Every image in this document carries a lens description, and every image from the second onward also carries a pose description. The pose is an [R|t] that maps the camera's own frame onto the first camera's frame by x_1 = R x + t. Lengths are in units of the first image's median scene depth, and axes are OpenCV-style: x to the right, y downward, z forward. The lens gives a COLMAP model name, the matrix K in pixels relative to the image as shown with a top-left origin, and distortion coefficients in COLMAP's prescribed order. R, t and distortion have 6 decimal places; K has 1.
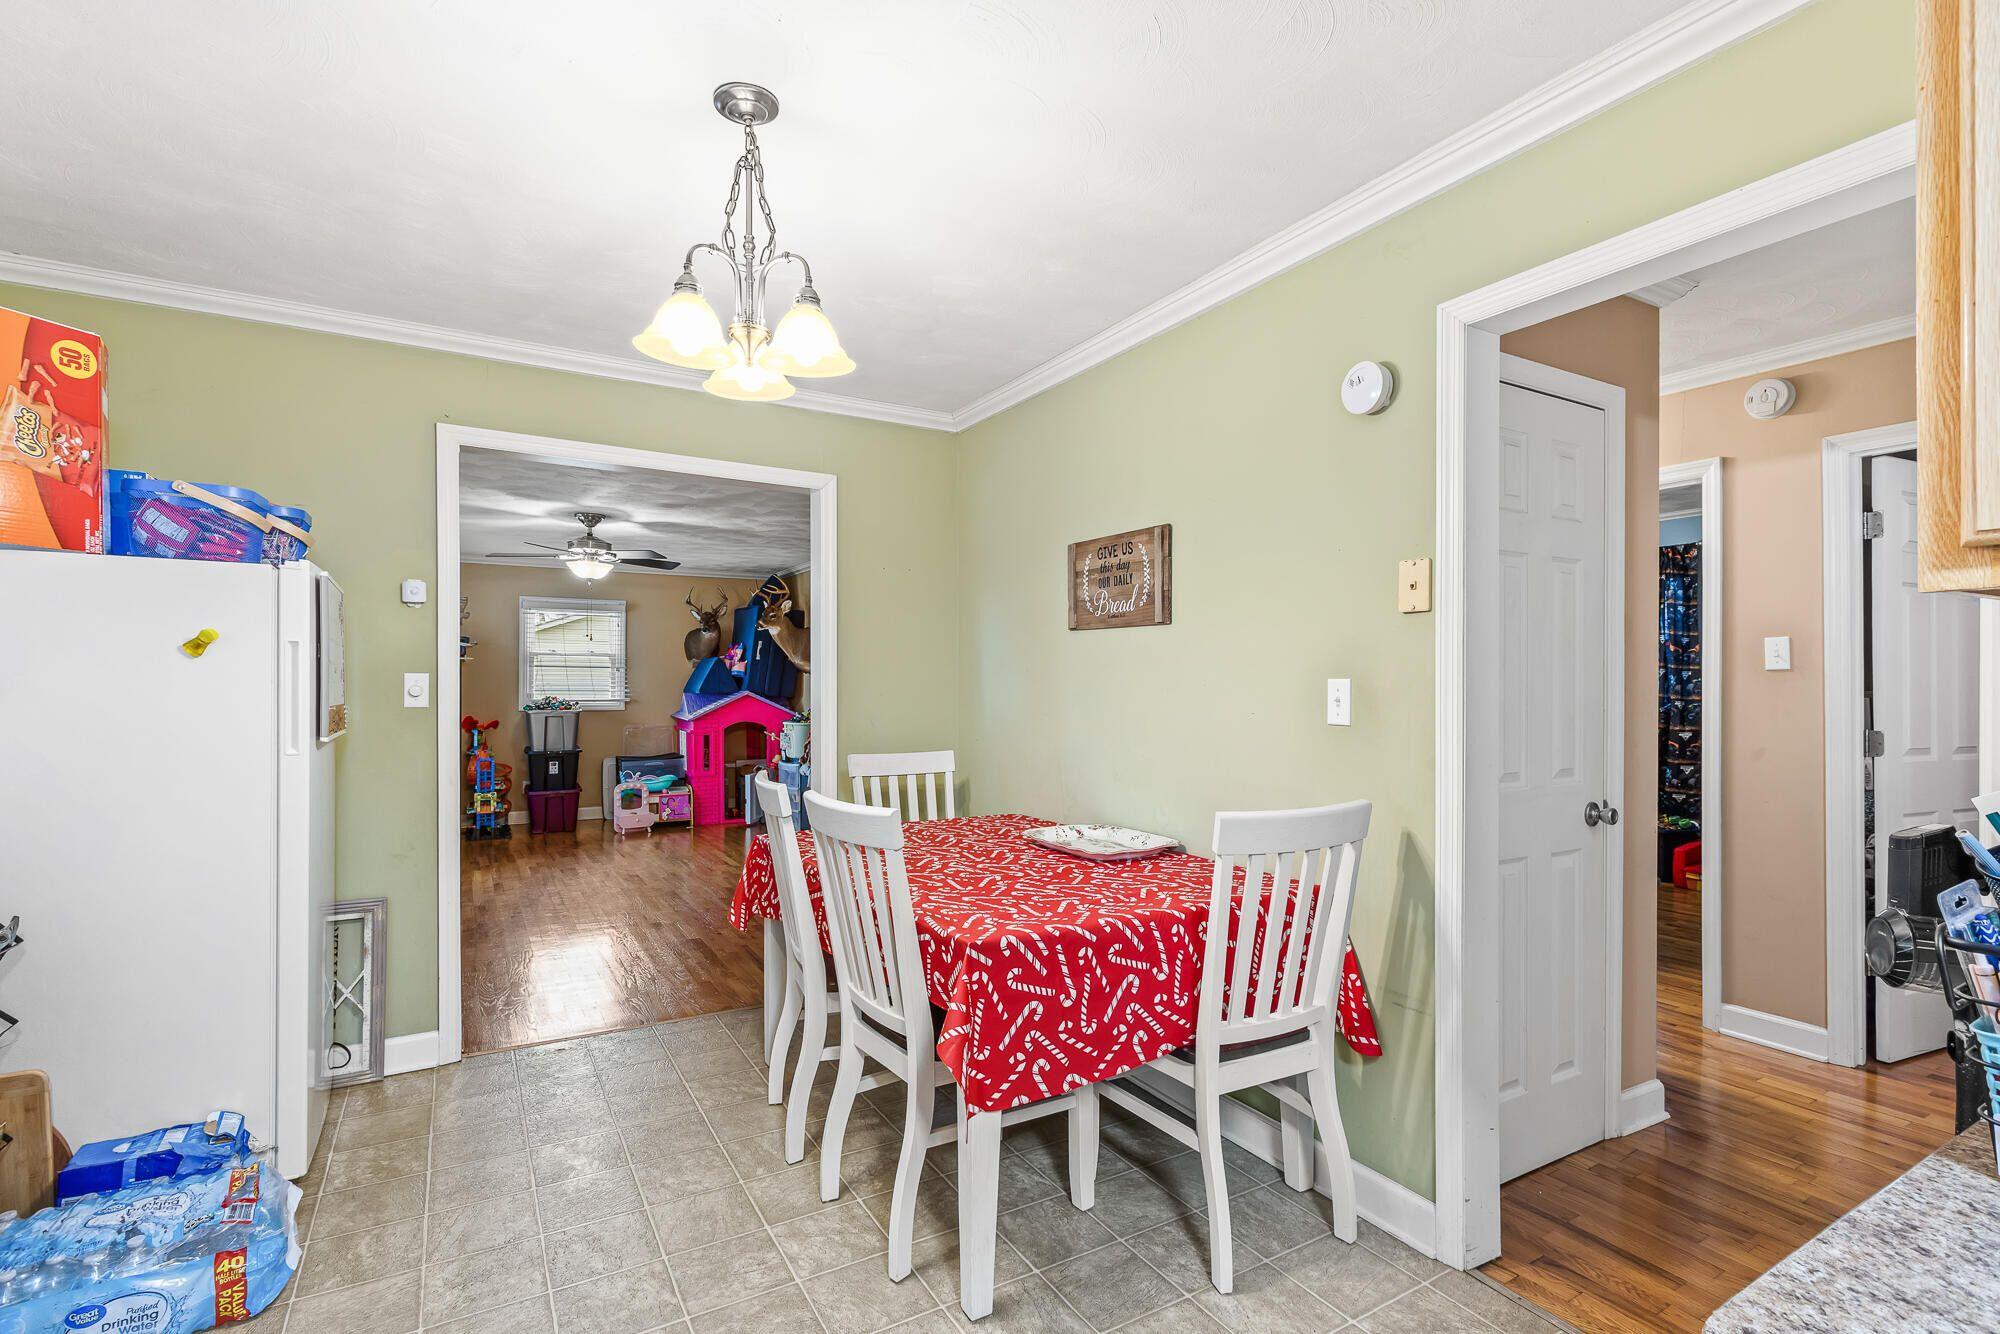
lens RADIAL K [[924.0, 0, 1005.7], [0, 924.0, 674.3], [0, 0, 1]] dist [-0.001412, 0.000157]
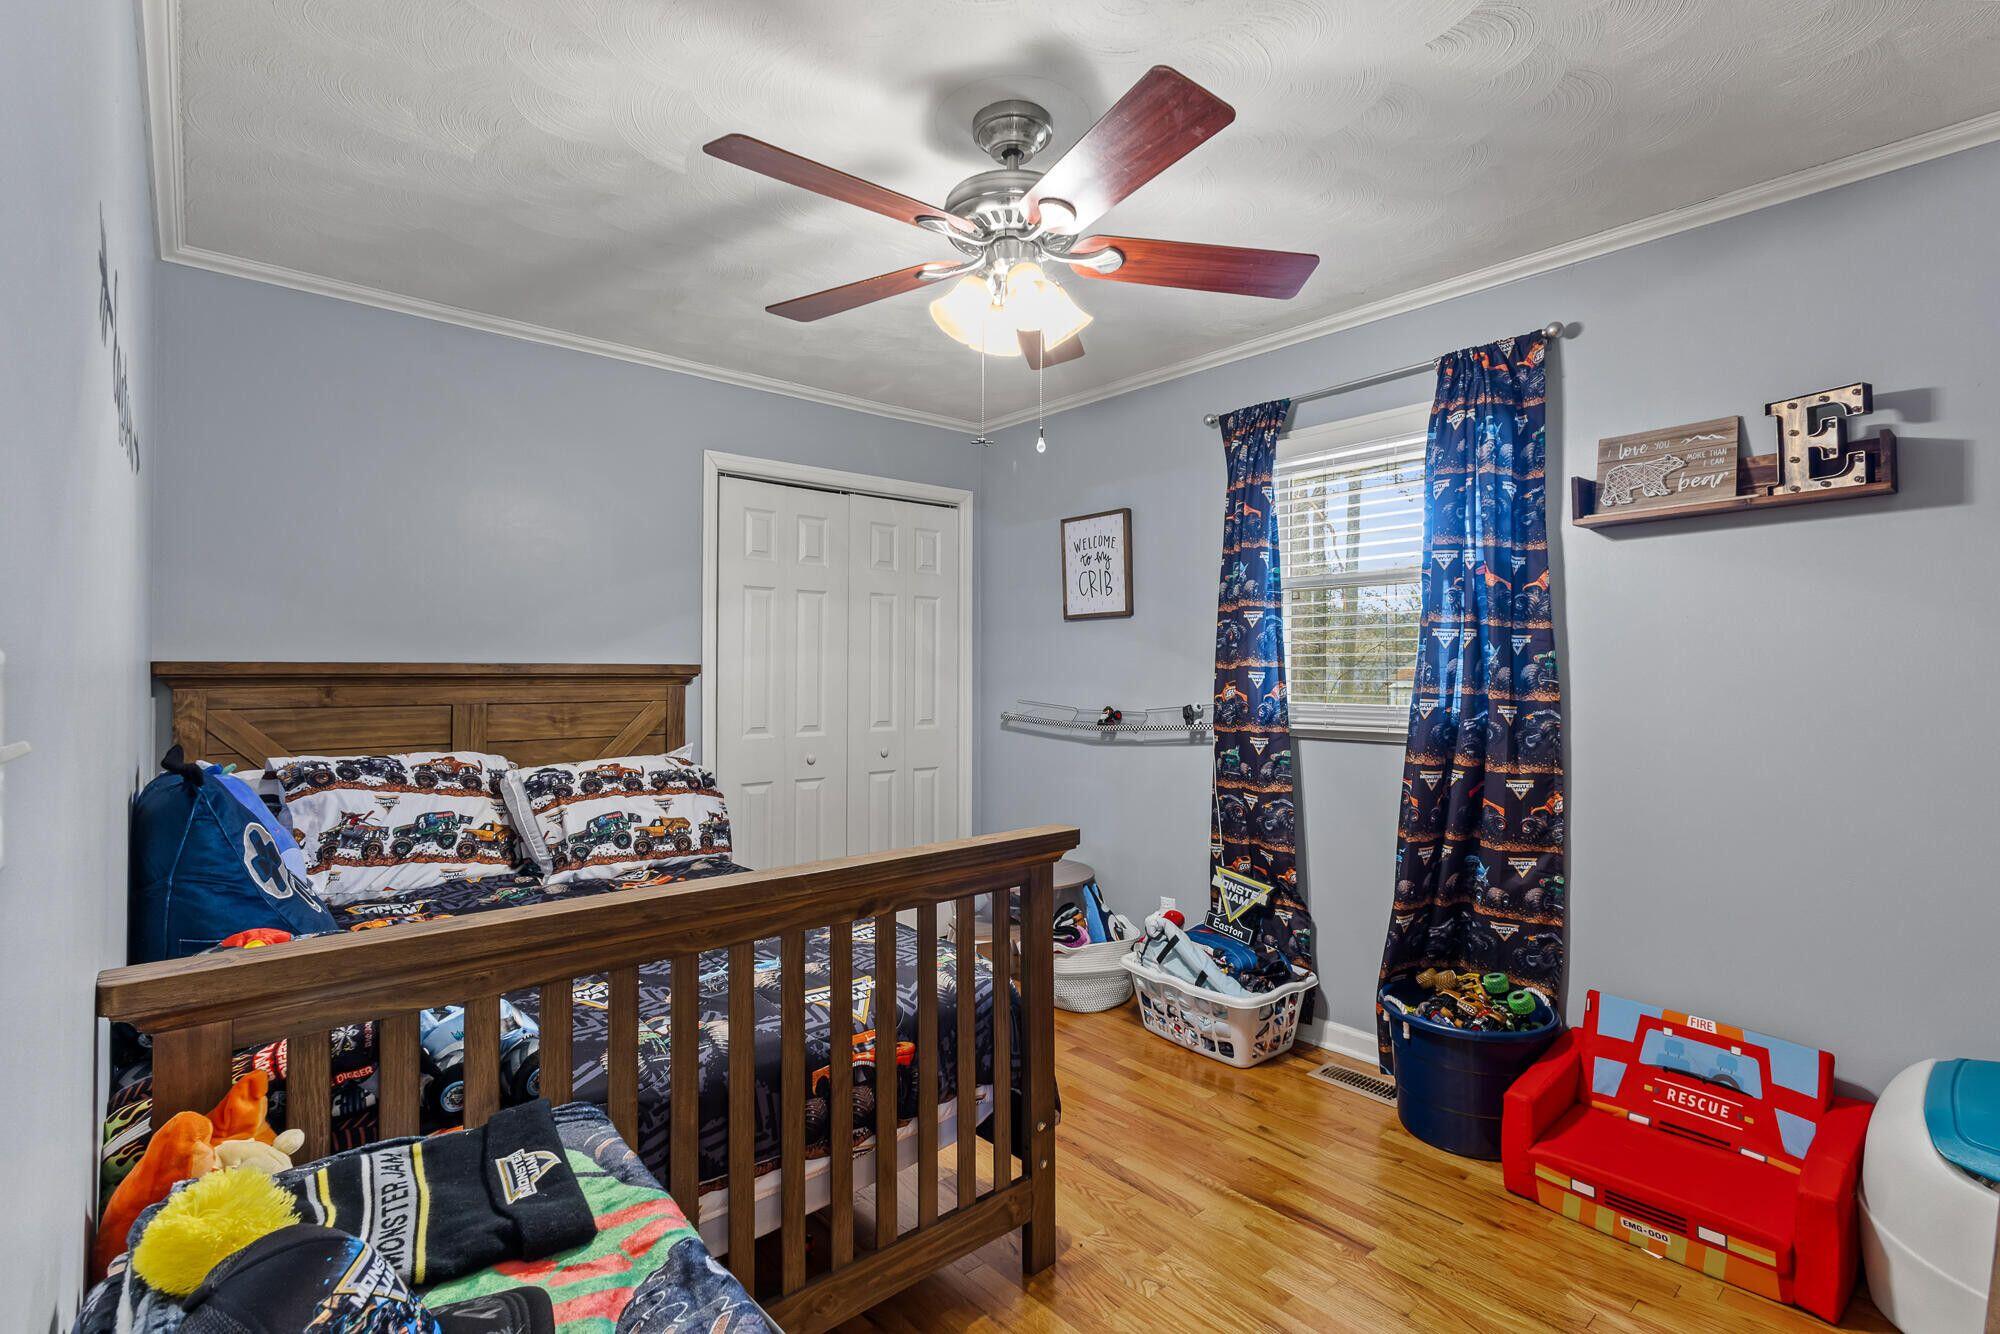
lens RADIAL K [[924.0, 0, 998.8], [0, 924.0, 667.9], [0, 0, 1]] dist [-0.001412, 0.000157]
pose [[0.981727, -0.001029, 0.190295, 0.373942], [0.001073, 0.999999, -0.000129, 0.010437], [-0.190294, 0.000331, 0.981727, 0.558737]]
